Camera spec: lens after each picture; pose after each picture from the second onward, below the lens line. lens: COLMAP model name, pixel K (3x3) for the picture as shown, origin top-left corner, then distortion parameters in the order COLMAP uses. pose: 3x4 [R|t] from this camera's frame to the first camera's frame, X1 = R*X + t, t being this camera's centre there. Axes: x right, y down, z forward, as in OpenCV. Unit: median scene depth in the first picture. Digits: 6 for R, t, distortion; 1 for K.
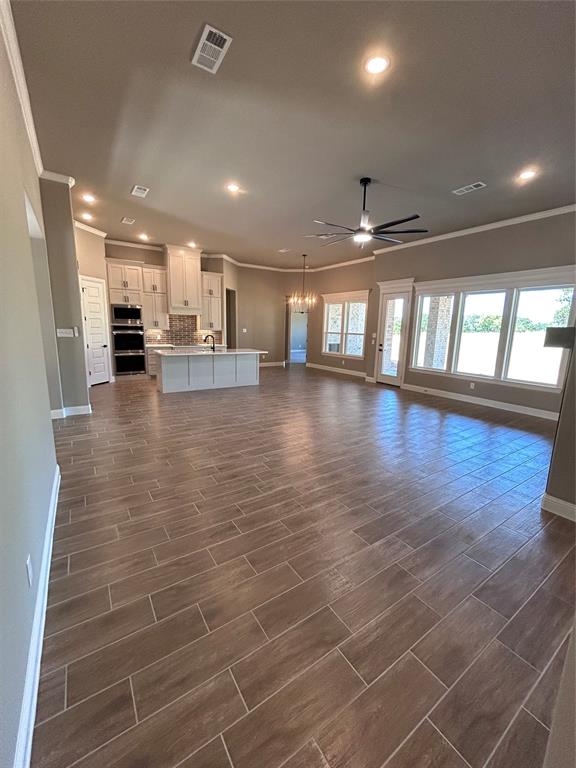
lens RADIAL K [[310.7, 0, 288.0], [0, 310.7, 384.0], [0, 0, 1]] dist [-0.002016, 0.000162]
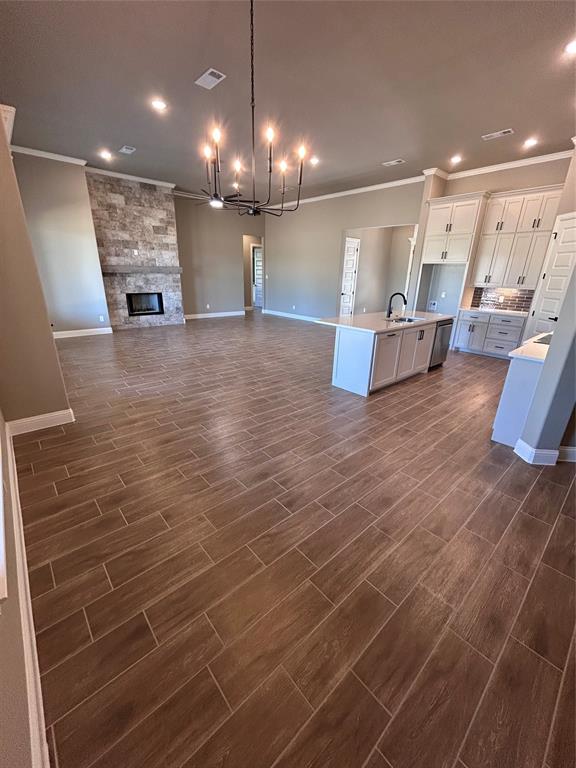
lens RADIAL K [[310.7, 0, 288.0], [0, 310.7, 384.0], [0, 0, 1]] dist [-0.002016, 0.000162]
pose [[-0.989347, 0.000837, -0.145573, 0.063994], [-0.073043, 0.862144, 0.501371, -0.263078], [0.125925, 0.506663, -0.852898, 1.407448]]
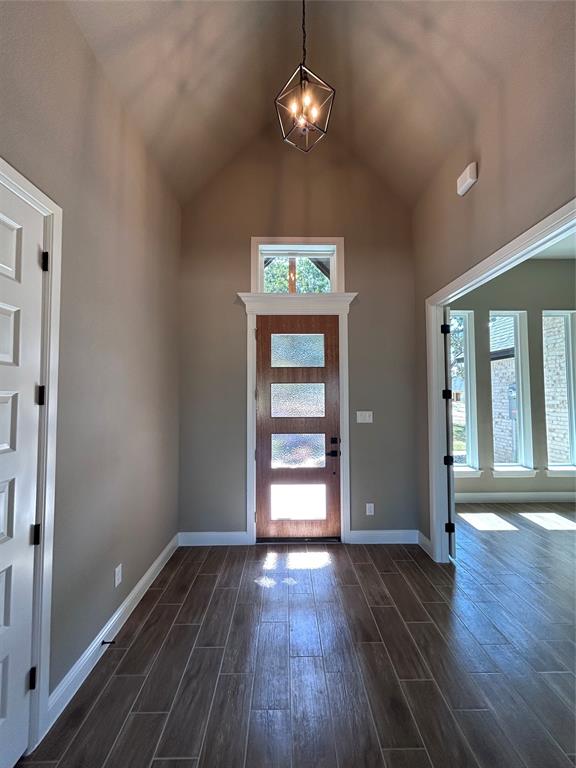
lens RADIAL K [[310.7, 0, 288.0], [0, 310.7, 384.0], [0, 0, 1]] dist [-0.002016, 0.000162]
pose [[-0.553633, -0.054268, -0.830991, -0.279869], [-0.159294, 0.986350, 0.041713, -0.098267], [0.817384, 0.155466, -0.554720, 0.461174]]
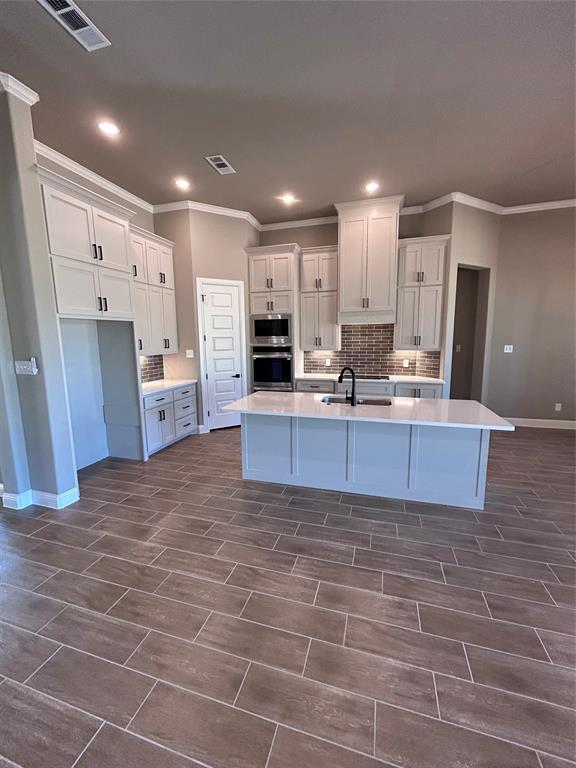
lens RADIAL K [[310.7, 0, 288.0], [0, 310.7, 384.0], [0, 0, 1]] dist [-0.002016, 0.000162]
pose [[0.633886, 0.081948, -0.769073, 0.022754], [-0.114451, 0.993362, 0.011515, -0.112217], [0.764912, 0.080722, 0.639057, 0.575788]]
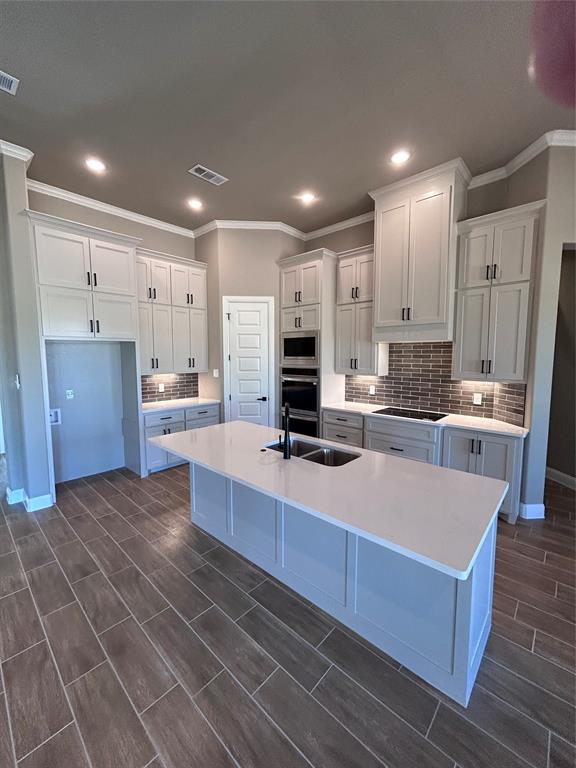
lens RADIAL K [[310.7, 0, 288.0], [0, 310.7, 384.0], [0, 0, 1]] dist [-0.002016, 0.000162]
pose [[0.236362, 0.066117, -0.969413, 0.040398], [-0.172542, 0.984683, 0.025089, -0.159468], [0.956223, 0.161335, 0.244149, 0.797605]]
